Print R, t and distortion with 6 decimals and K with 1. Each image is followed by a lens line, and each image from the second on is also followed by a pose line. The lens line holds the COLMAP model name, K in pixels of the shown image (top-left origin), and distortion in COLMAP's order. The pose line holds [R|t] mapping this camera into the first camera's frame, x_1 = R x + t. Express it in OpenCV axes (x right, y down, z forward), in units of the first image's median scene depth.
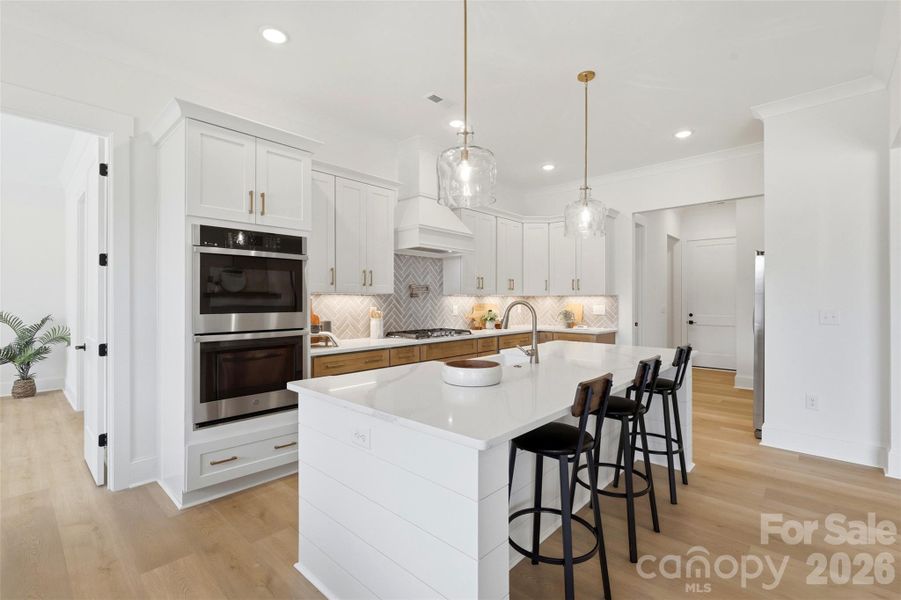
lens RADIAL K [[407.7, 0, 448.6], [0, 407.7, 300.3], [0, 0, 1]] dist [0.002242, -0.000314]
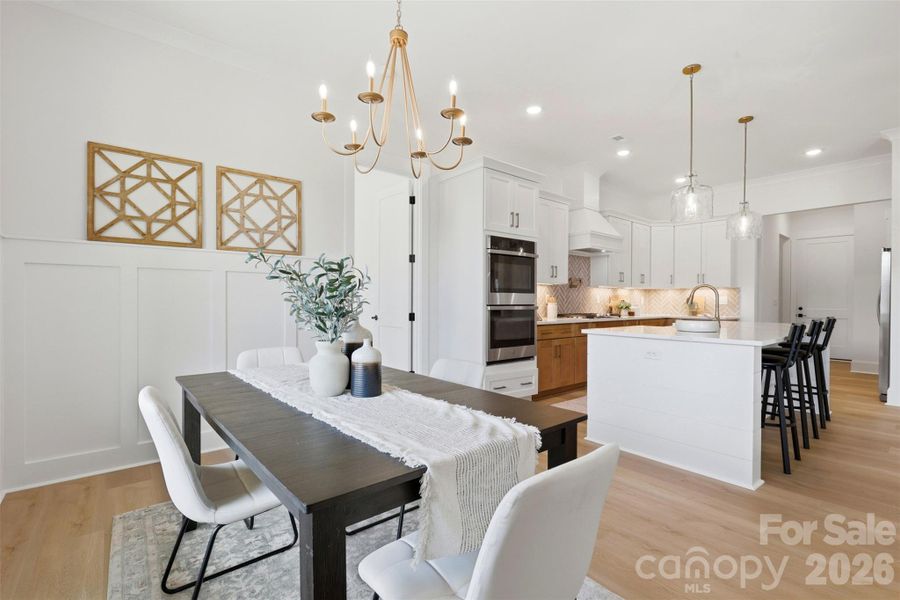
lens RADIAL K [[410.9, 0, 450.0], [0, 410.9, 302.8], [0, 0, 1]] dist [0.002464, 0.000990]
pose [[0.991921, 0.005606, -0.126733, -0.331301], [-0.005273, 0.999982, 0.002962, 0.041286], [0.126747, -0.002270, 0.991933, -0.344398]]
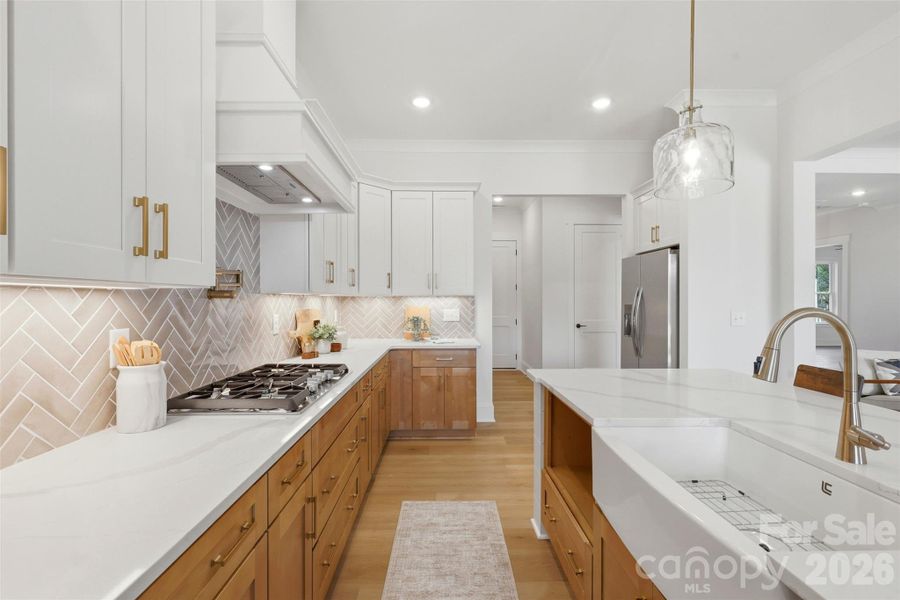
lens RADIAL K [[407.3, 0, 448.1], [0, 407.3, 300.3], [0, 0, 1]] dist [0.002242, -0.000314]
pose [[0.722071, -0.001207, 0.691818, -0.221977], [0.001462, 0.999999, 0.000218, -0.005590], [-0.691818, 0.000854, 0.722072, 0.600930]]
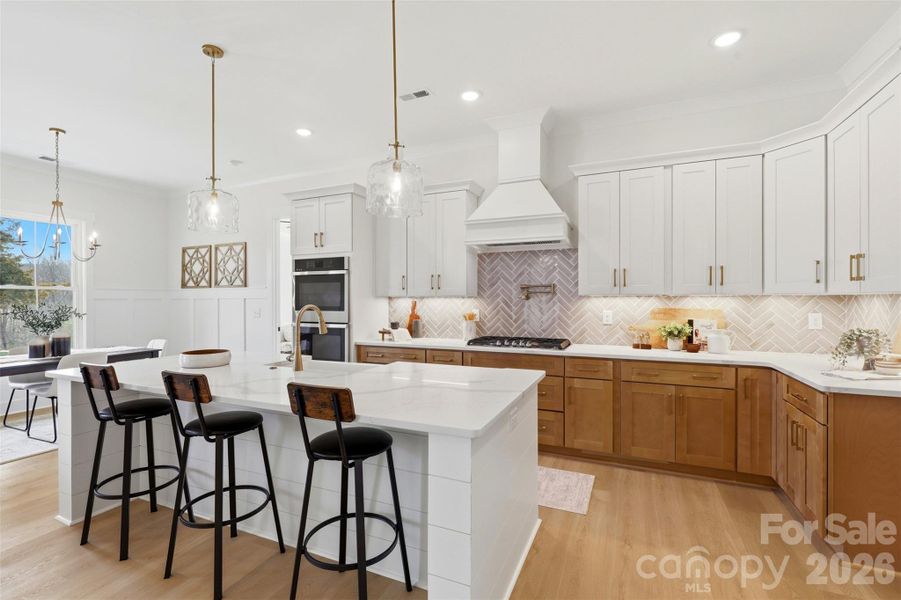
lens RADIAL K [[407.7, 0, 448.6], [0, 407.7, 300.3], [0, 0, 1]] dist [0.002242, -0.000314]
pose [[0.319918, 0.001652, -0.947444, 0.746859], [-0.000732, 0.999999, 0.001497, -0.007169], [0.947445, 0.000215, 0.319919, 0.626963]]
